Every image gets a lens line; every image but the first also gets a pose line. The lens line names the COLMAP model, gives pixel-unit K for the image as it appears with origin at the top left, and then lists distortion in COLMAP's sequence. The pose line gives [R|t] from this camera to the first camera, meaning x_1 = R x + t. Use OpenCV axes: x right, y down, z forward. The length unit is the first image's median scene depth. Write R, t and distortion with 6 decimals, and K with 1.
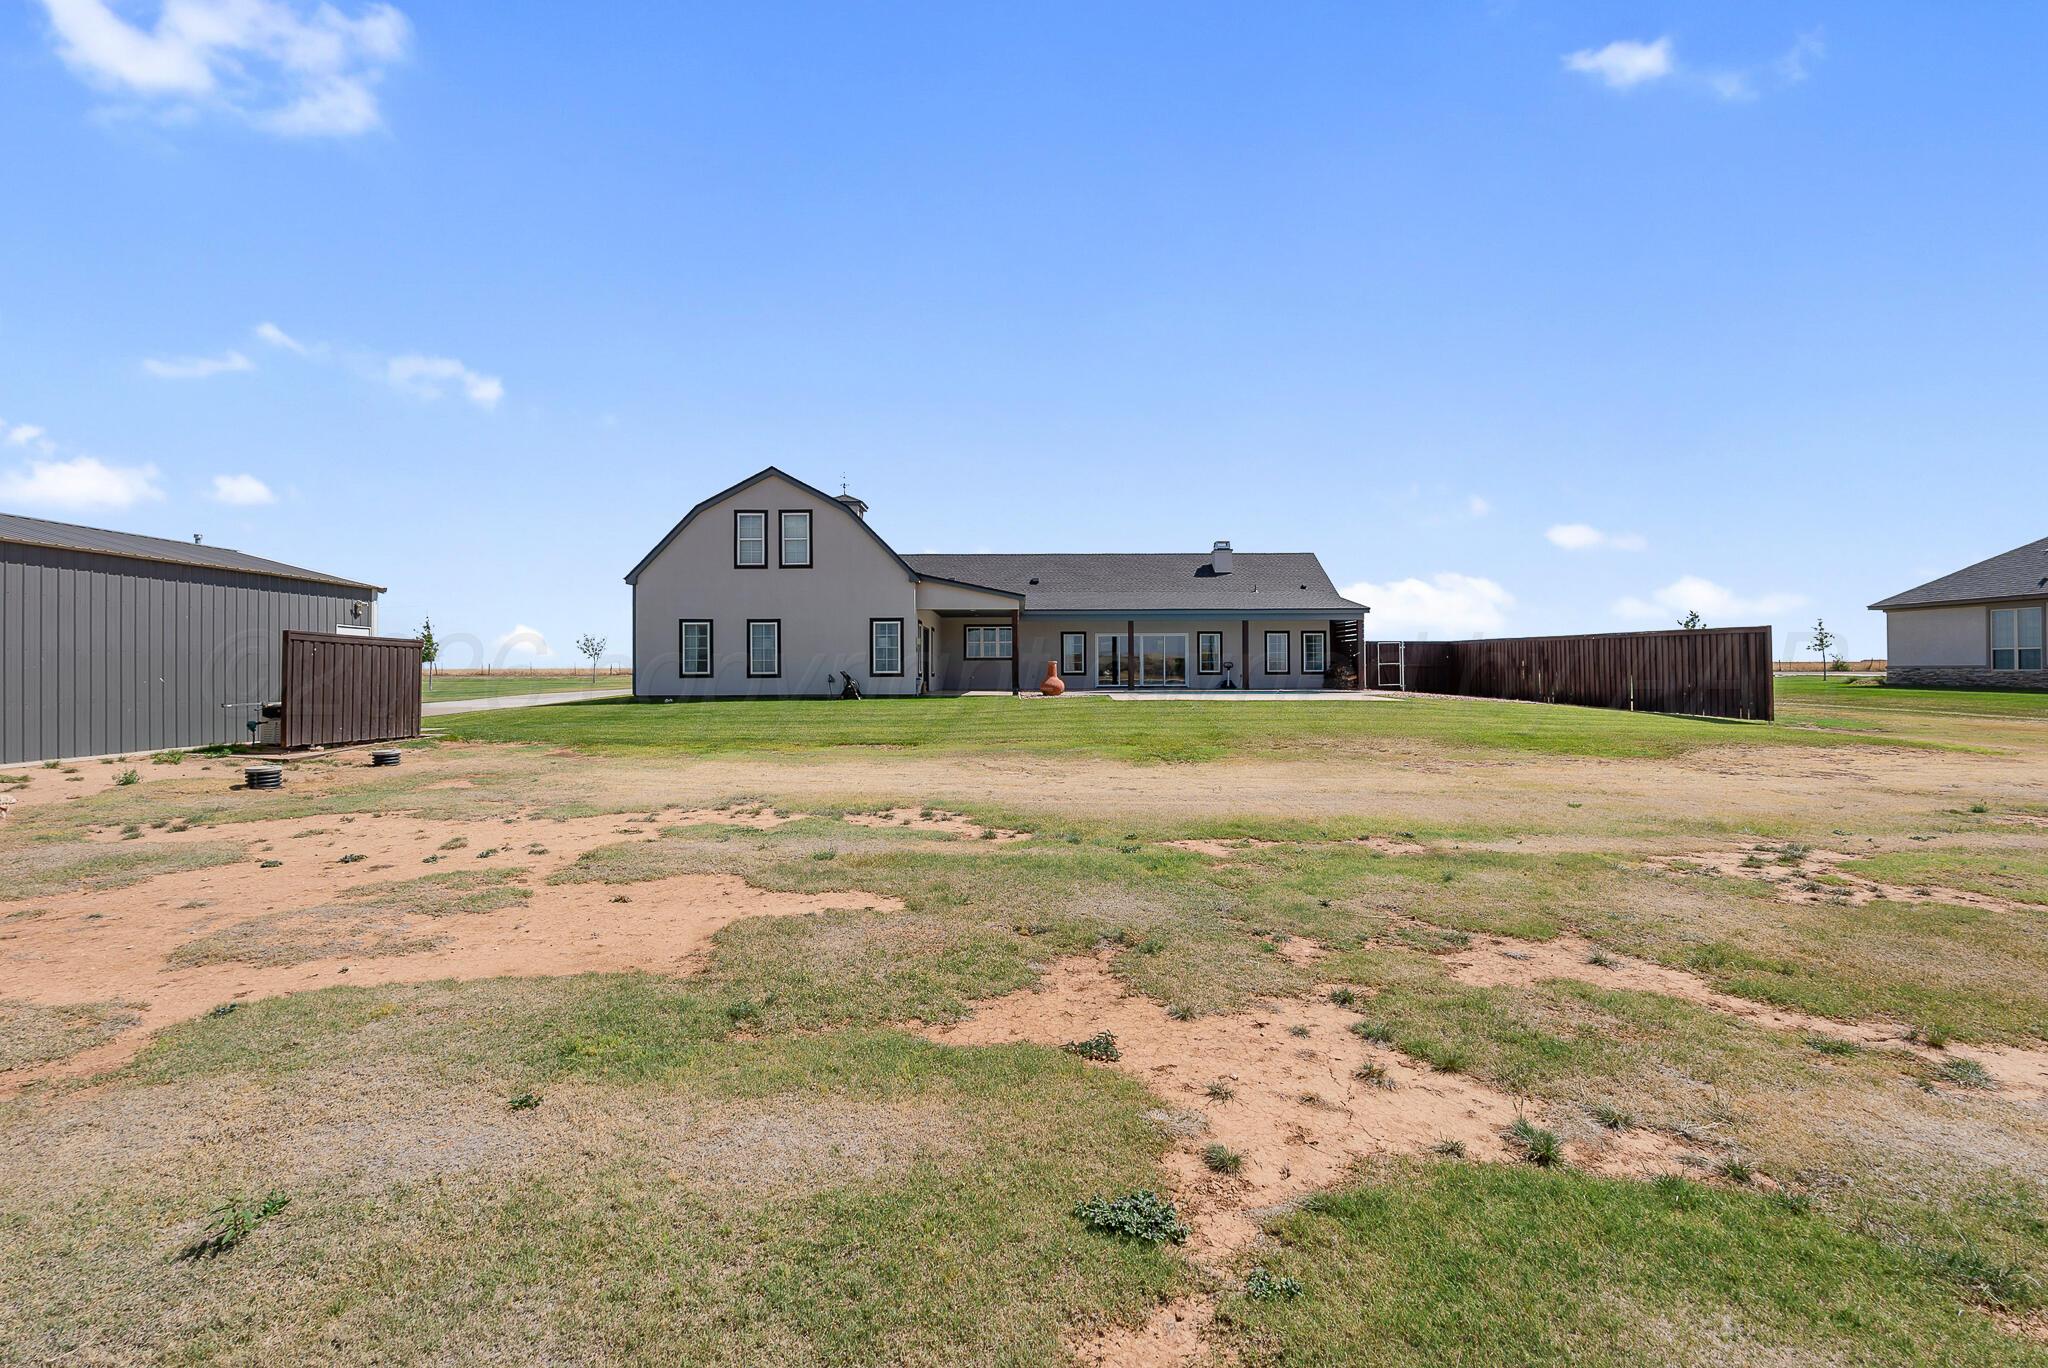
lens RADIAL K [[929.0, 0, 1024.0], [0, 929.0, 684.0], [0, 0, 1]] dist [0.001088, -0.000648]
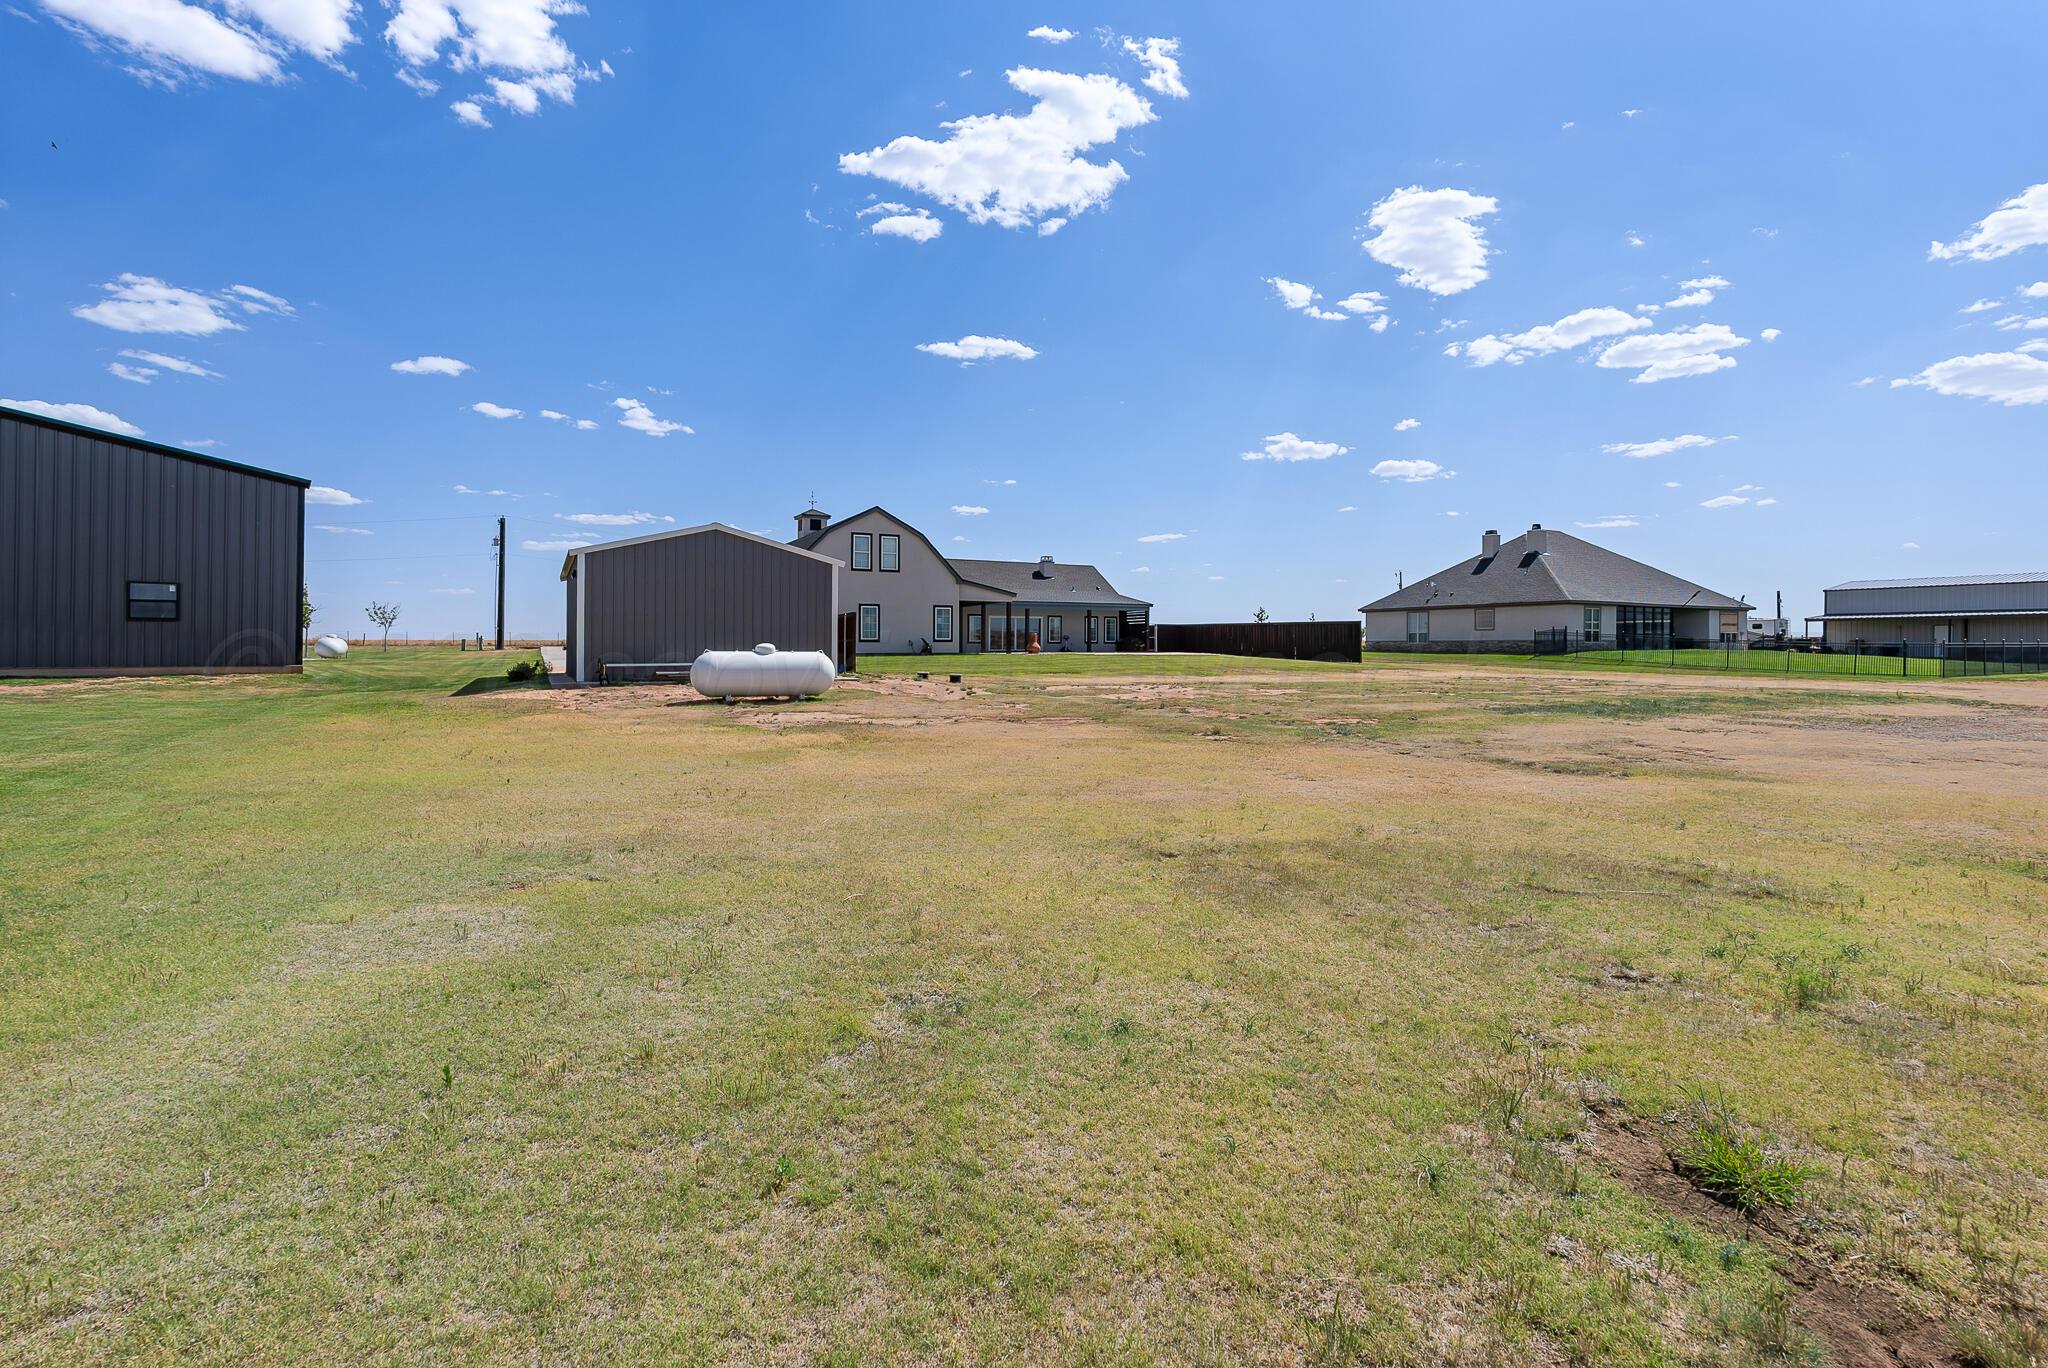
lens RADIAL K [[929.0, 0, 1024.0], [0, 929.0, 684.0], [0, 0, 1]] dist [0.001088, -0.000648]
pose [[0.884706, -0.014400, 0.465926, -0.685452], [0.002458, 0.999653, 0.026230, 0.020589], [-0.466142, -0.022060, 0.884435, -0.431970]]
